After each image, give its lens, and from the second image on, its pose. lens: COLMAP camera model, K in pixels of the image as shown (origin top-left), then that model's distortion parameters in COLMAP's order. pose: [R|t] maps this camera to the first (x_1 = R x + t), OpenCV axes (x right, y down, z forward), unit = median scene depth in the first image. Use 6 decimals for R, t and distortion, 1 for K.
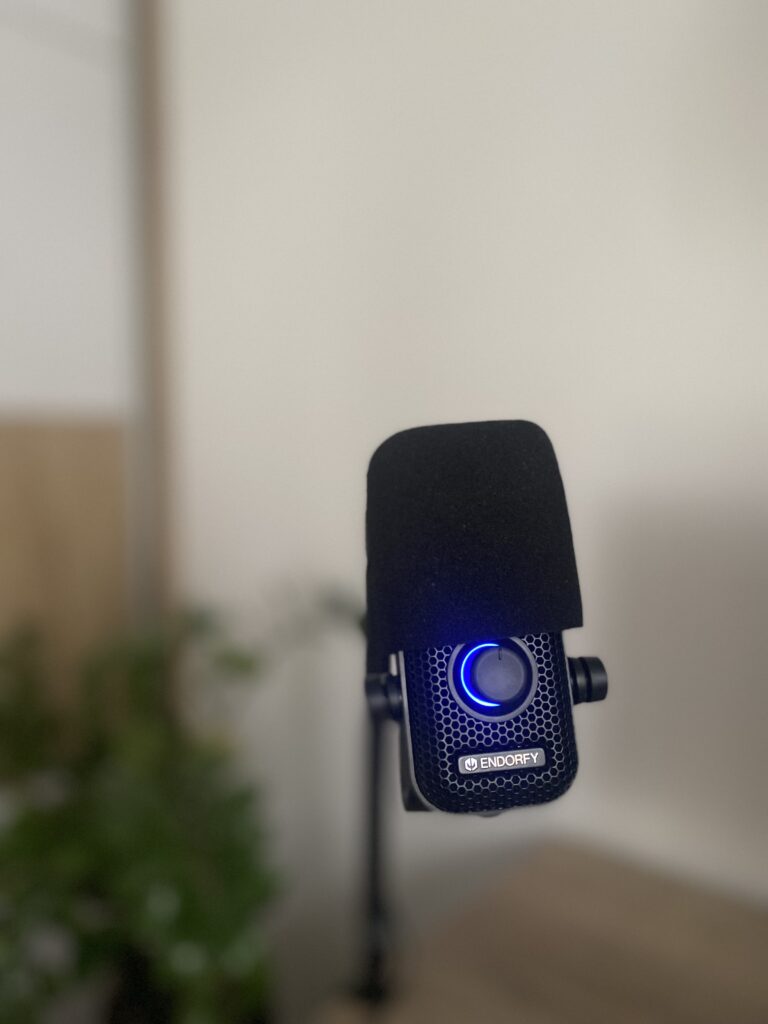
lens RADIAL K [[763.7, 0, 378.3], [0, 763.7, 513.4], [0, 0, 1]] dist [-0.012833, 0.005344]
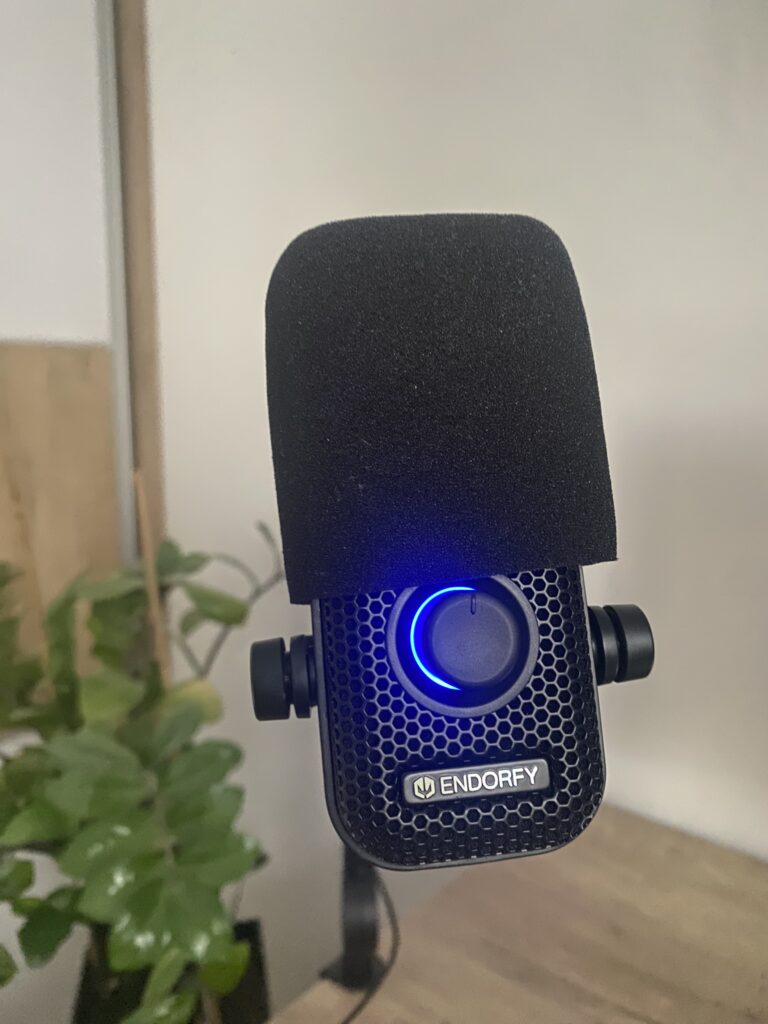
lens RADIAL K [[776.1, 0, 389.0], [0, 776.1, 508.7], [0, 0, 1]] dist [-0.036072, 0.025405]
pose [[0.999986, -0.004666, 0.002506, 0.091030], [0.004485, 0.997658, 0.068252, 0.069109], [-0.002819, -0.068240, 0.997665, 0.403242]]
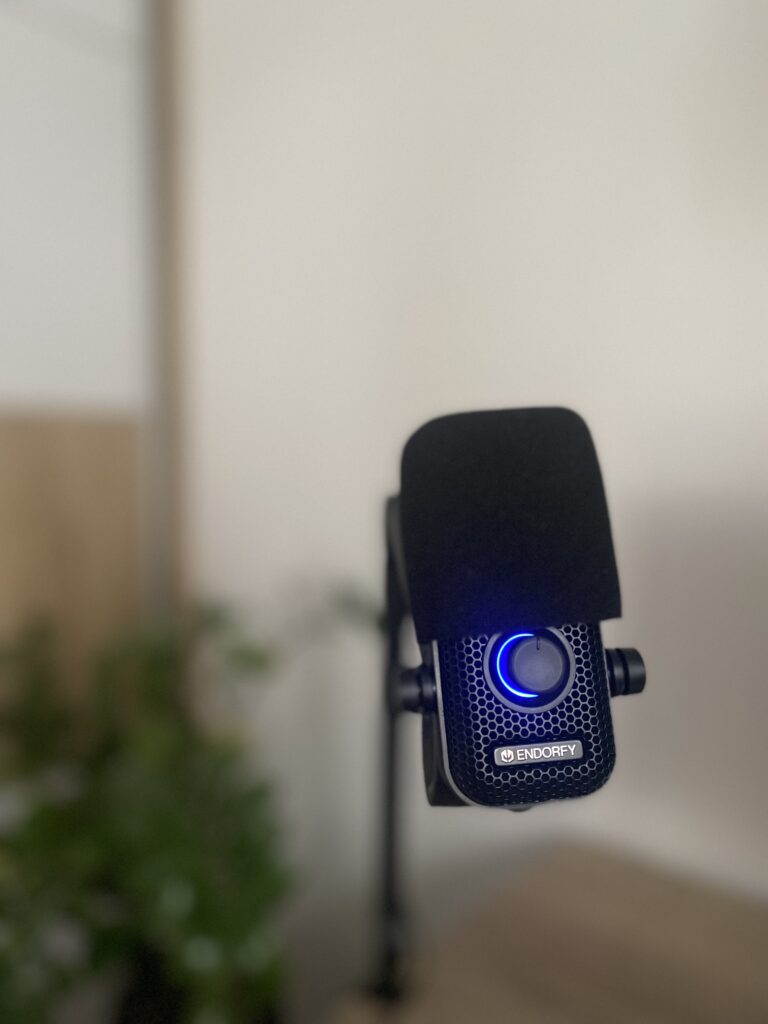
lens RADIAL K [[763.7, 0, 382.8], [0, 763.7, 509.1], [0, 0, 1]] dist [-0.012833, 0.005344]
pose [[0.999932, 0.008804, -0.007603, -0.033218], [-0.008838, 0.999951, -0.004520, 0.016593], [0.007563, 0.004586, 0.999961, 0.015031]]
